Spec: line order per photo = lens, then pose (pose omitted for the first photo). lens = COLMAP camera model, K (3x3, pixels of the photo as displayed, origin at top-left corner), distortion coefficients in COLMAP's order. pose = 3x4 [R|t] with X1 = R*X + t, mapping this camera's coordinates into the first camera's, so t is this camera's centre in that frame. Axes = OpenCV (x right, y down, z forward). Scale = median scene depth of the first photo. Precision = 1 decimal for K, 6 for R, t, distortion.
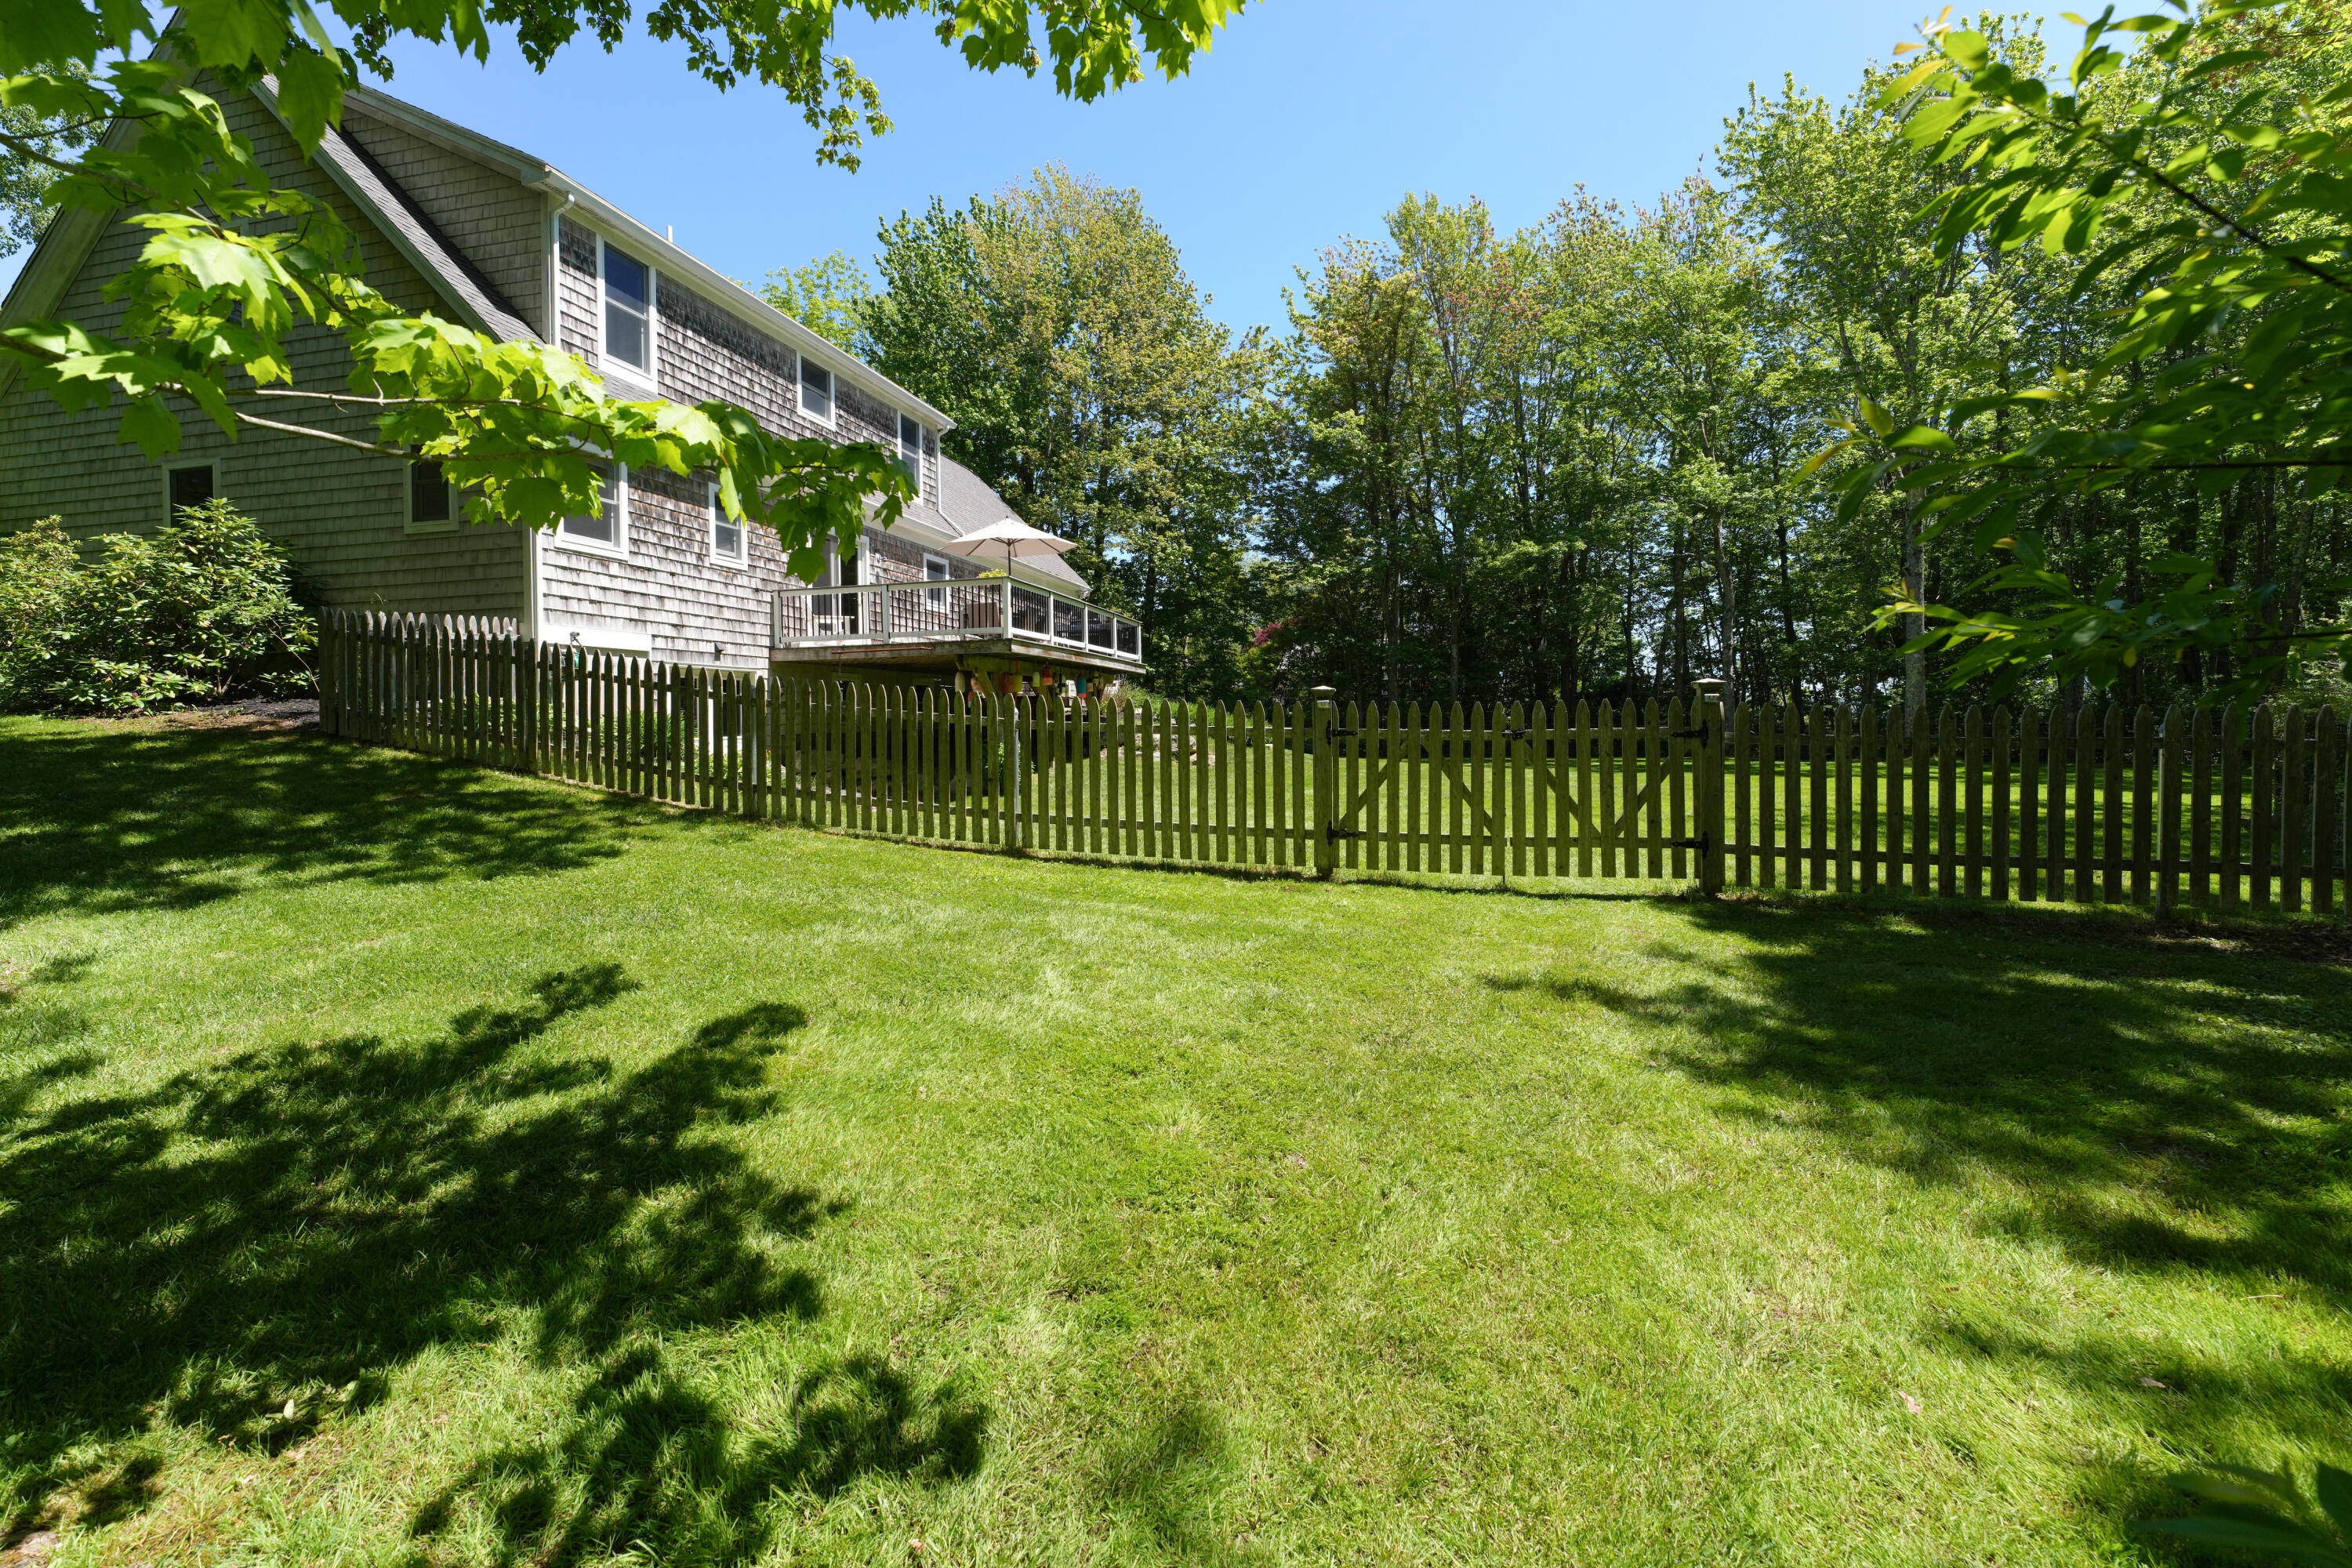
lens RADIAL K [[954.0, 0, 1182.1], [0, 954.0, 718.9], [0, 0, 1]] dist [0.003252, 0.001150]
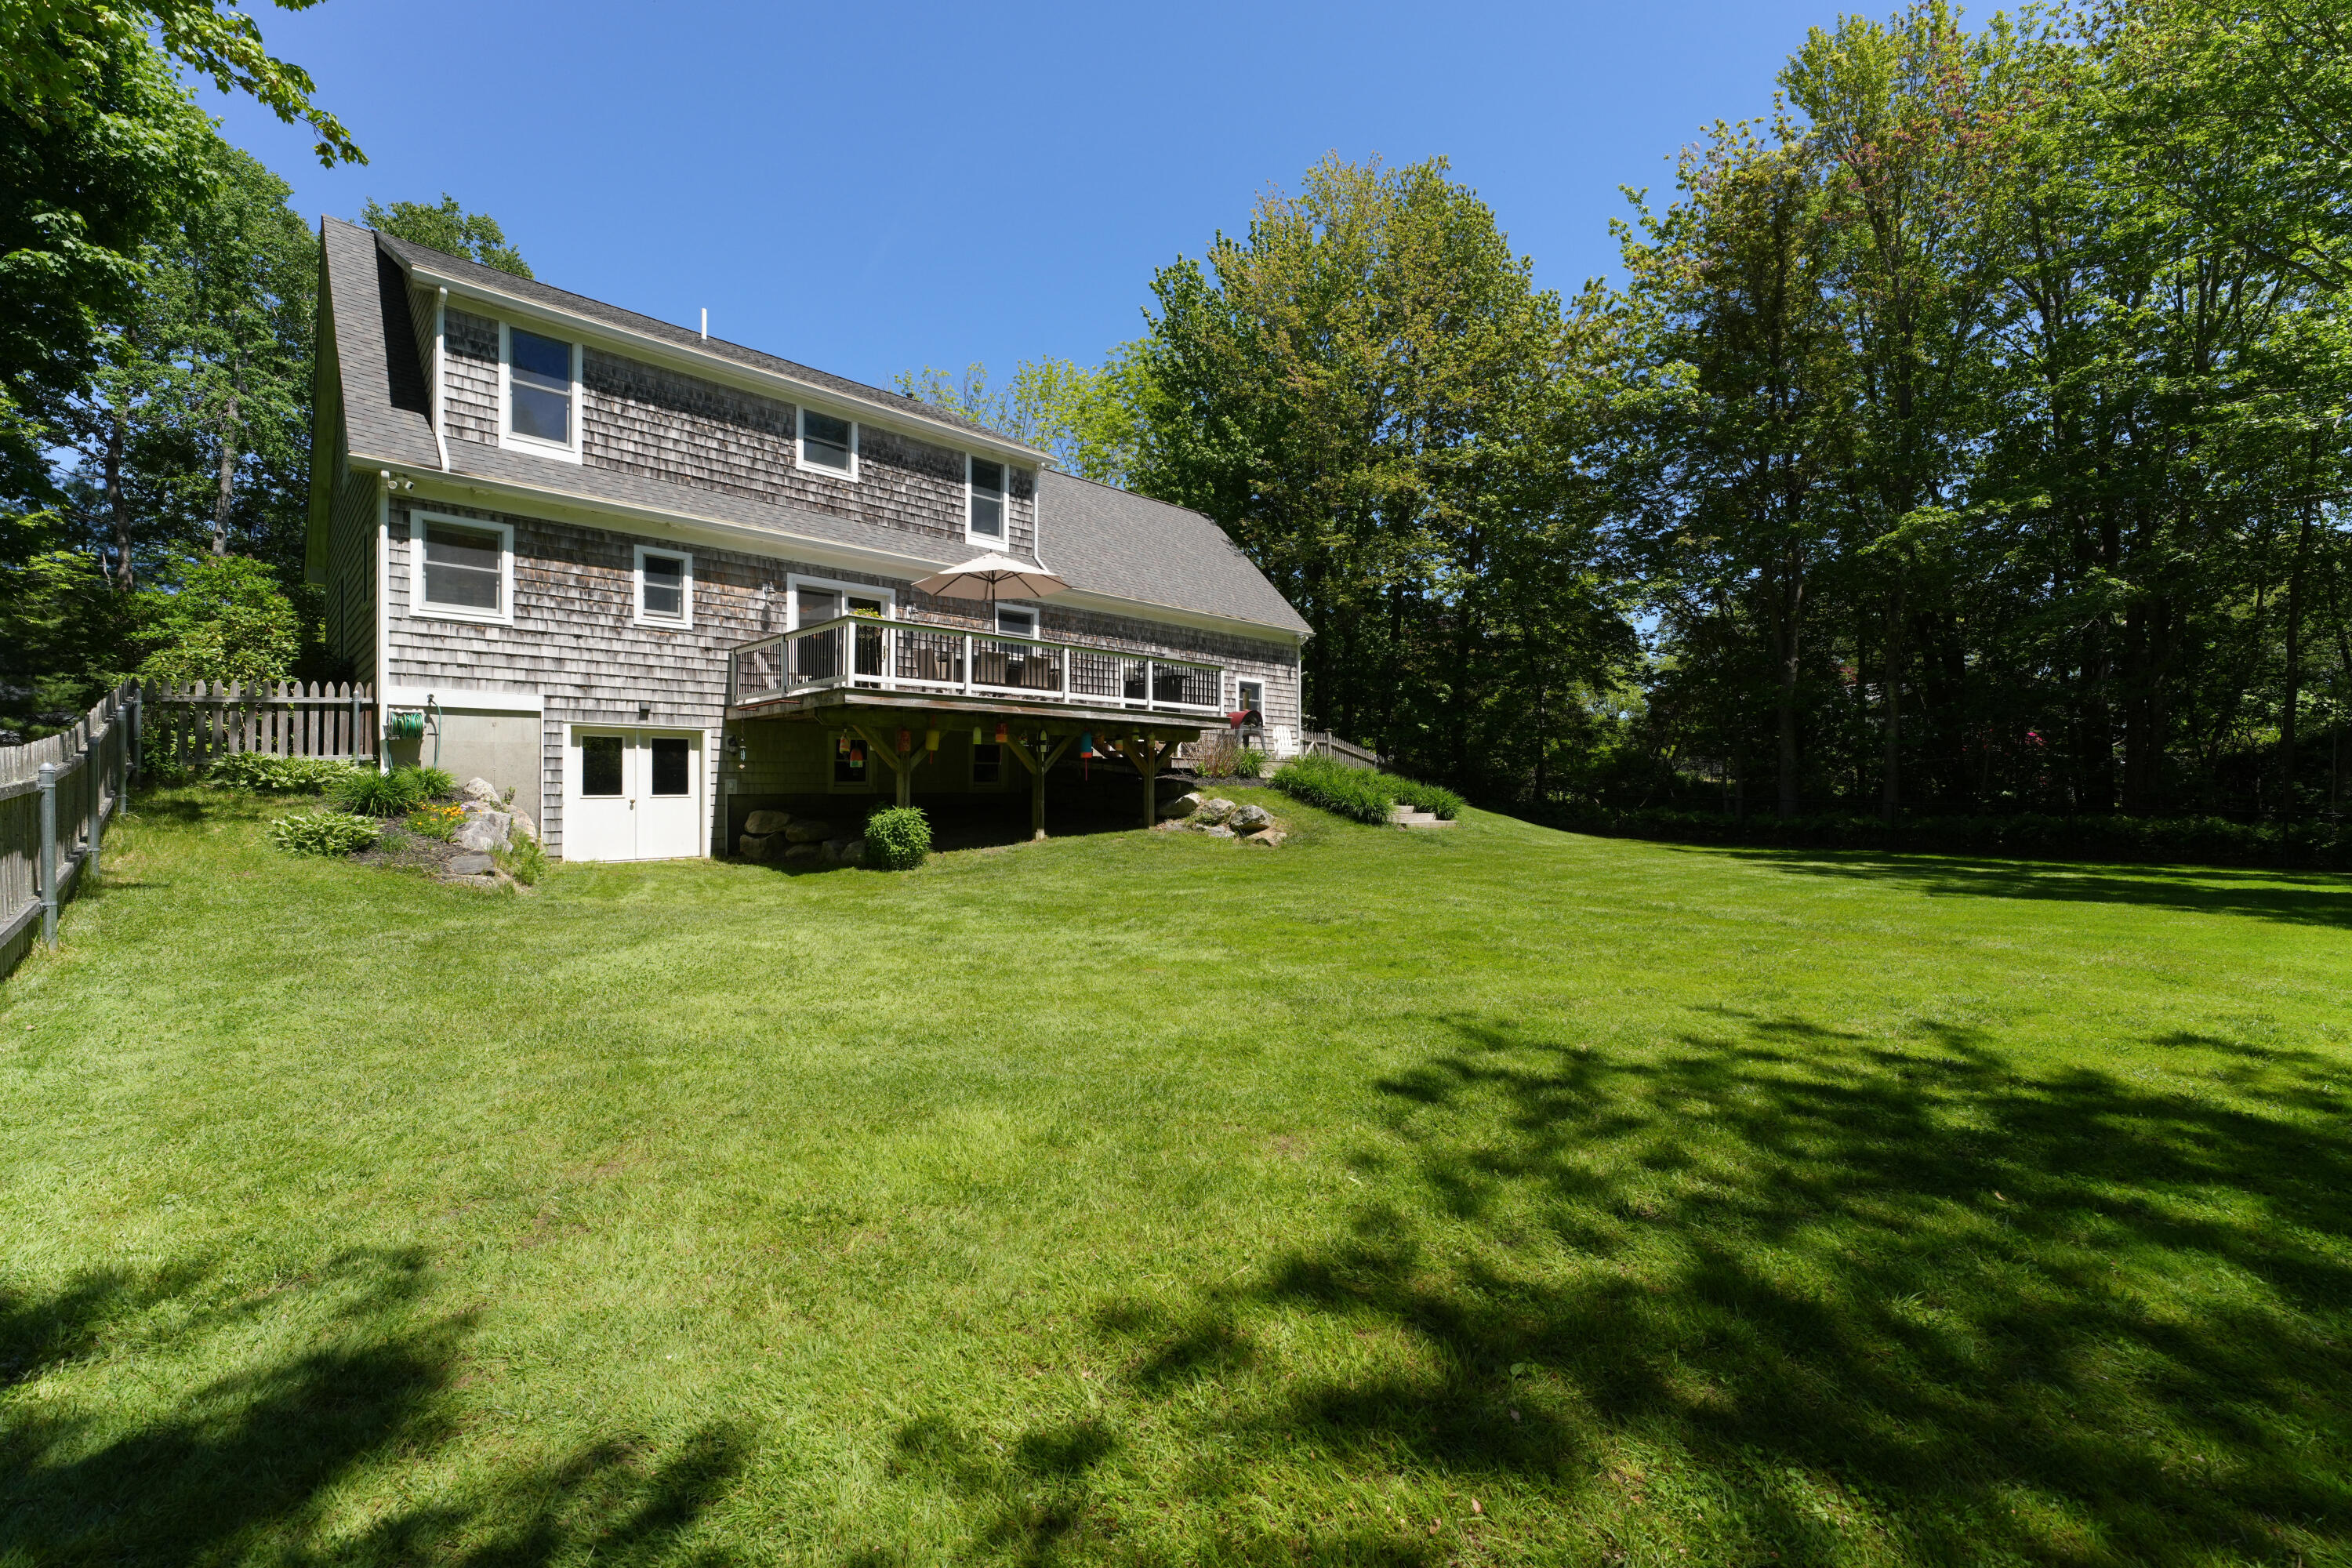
lens RADIAL K [[954.0, 0, 1160.5], [0, 954.0, 780.1], [0, 0, 1]] dist [0.003252, 0.001150]
pose [[0.853806, 0.013026, -0.520428, 0.504719], [-0.014175, 0.999898, 0.001772, -0.006376], [0.520398, 0.005864, 0.853904, 0.413270]]
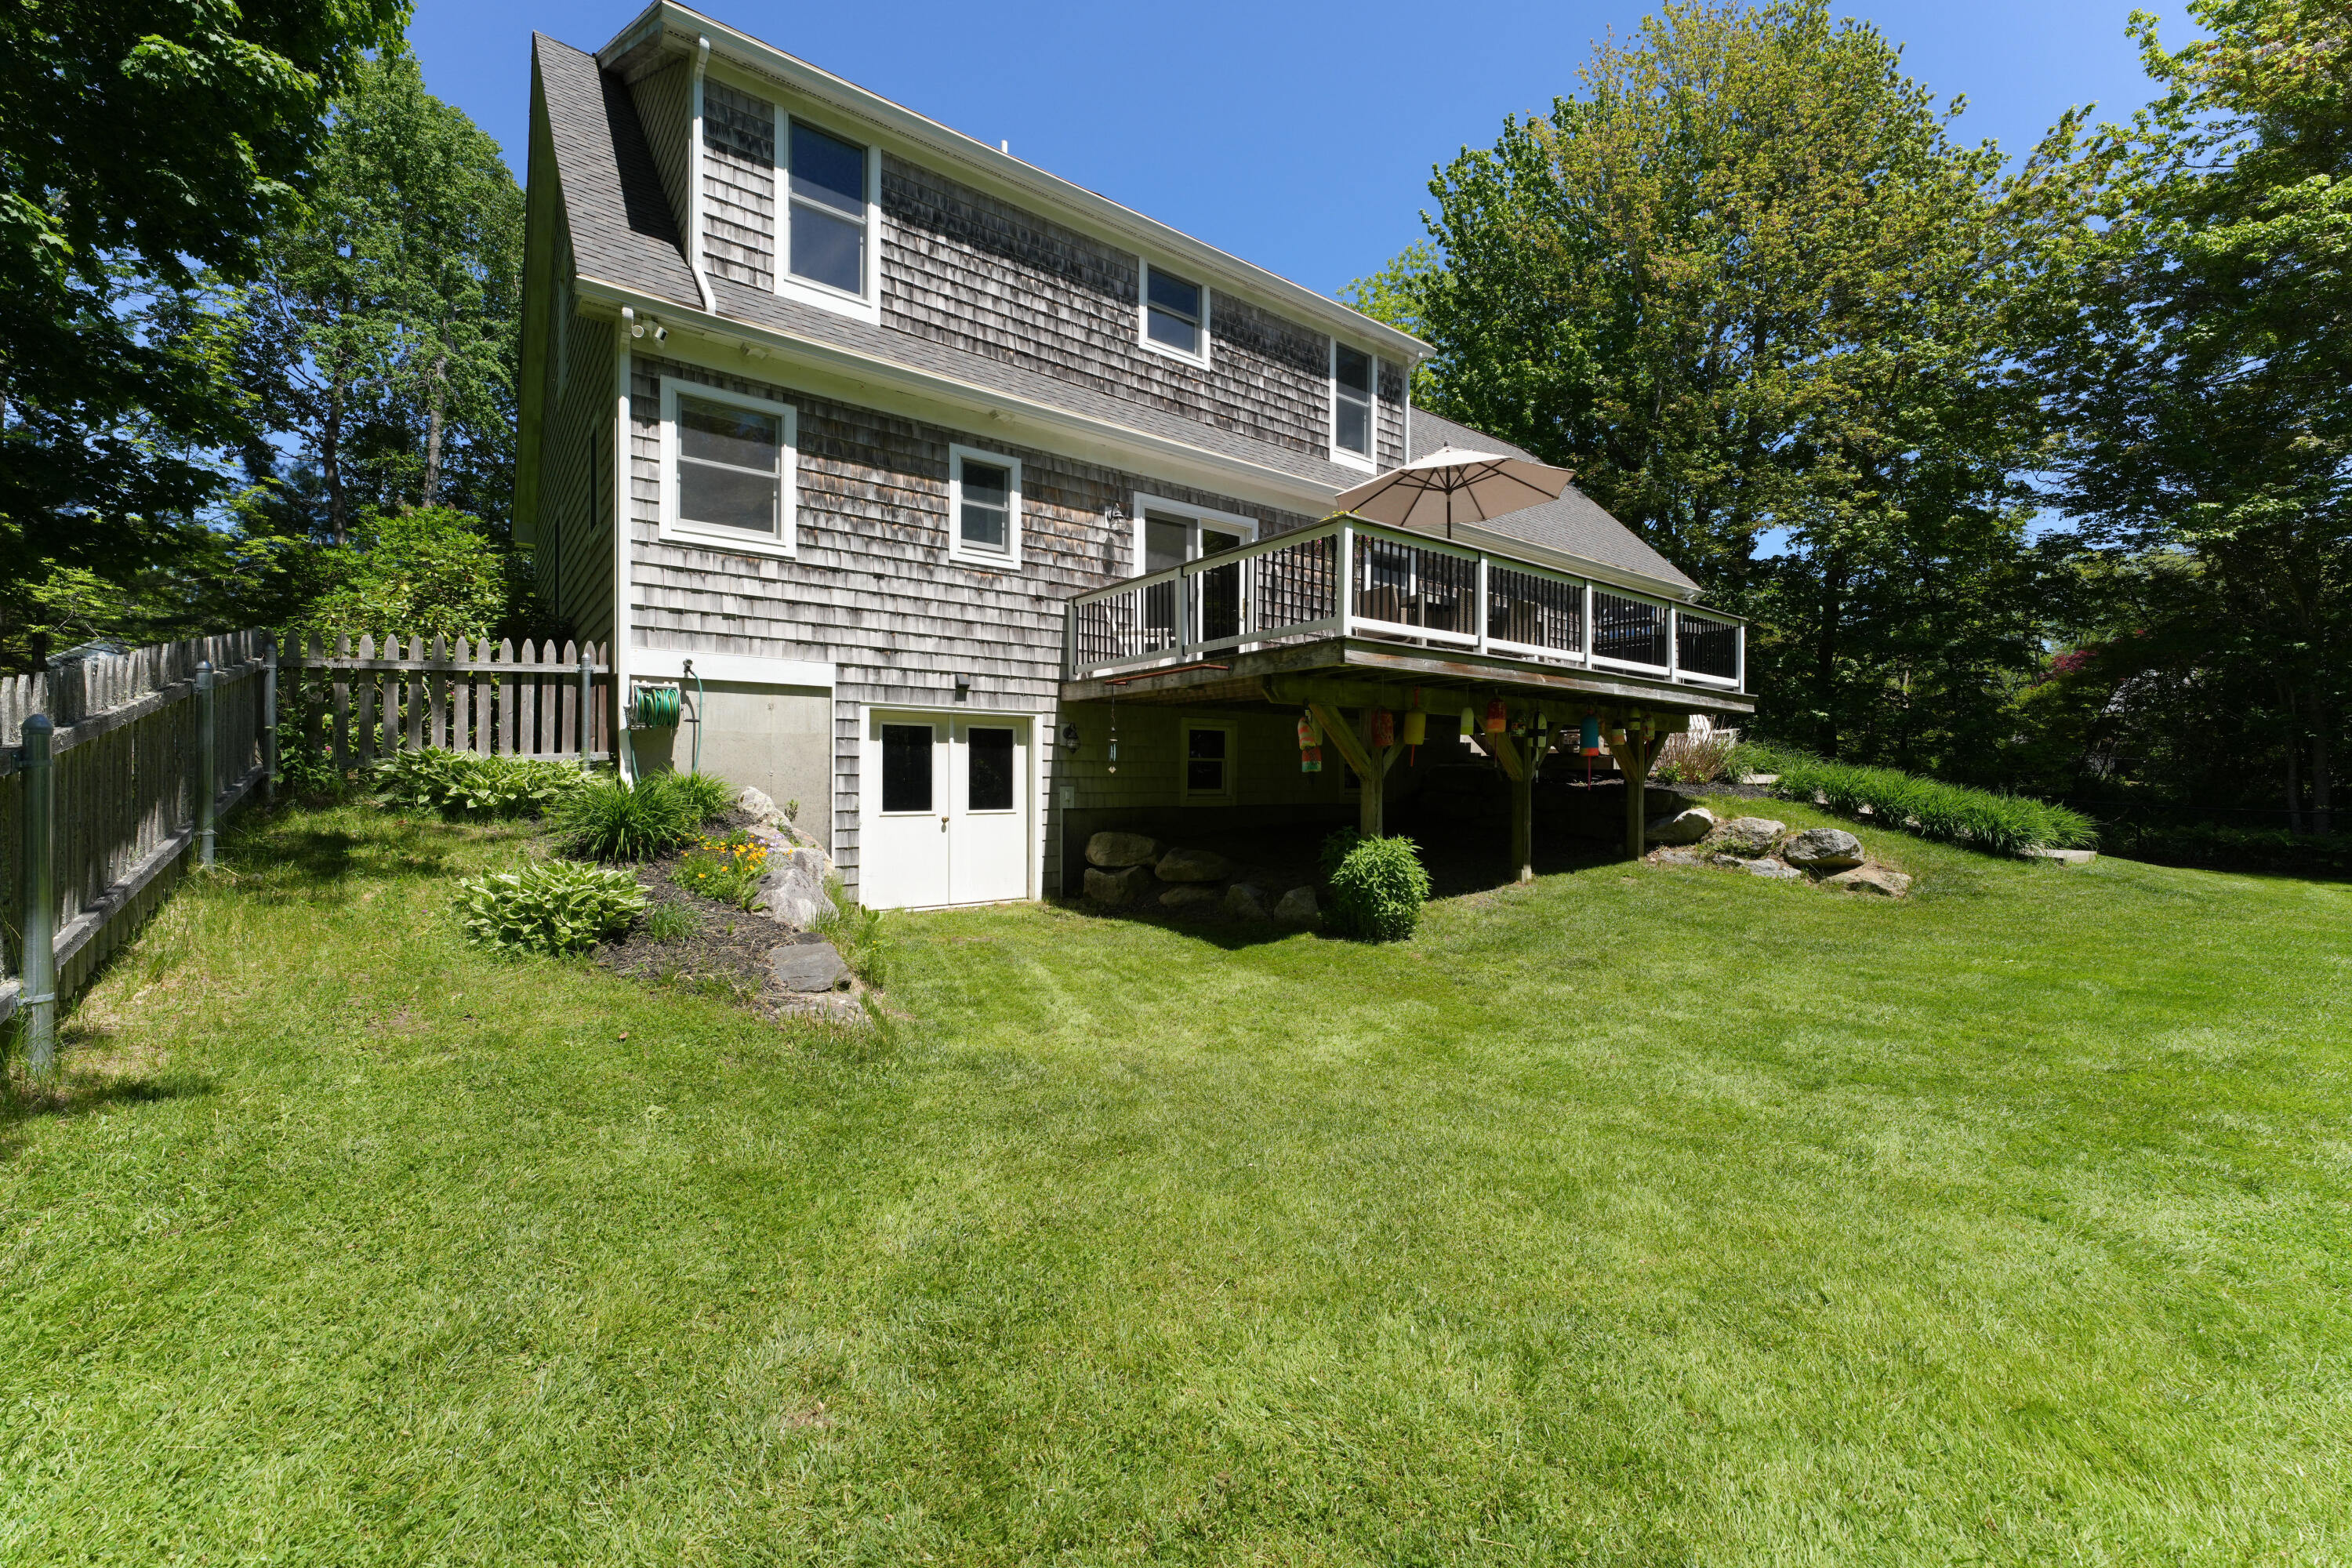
lens RADIAL K [[954.0, 0, 1166.8], [0, 954.0, 779.6], [0, 0, 1]] dist [0.003252, 0.001150]
pose [[0.780666, 0.017891, -0.624693, 0.062995], [-0.016441, 0.999832, 0.008088, -0.011529], [0.624733, 0.003957, 0.780829, 0.544831]]
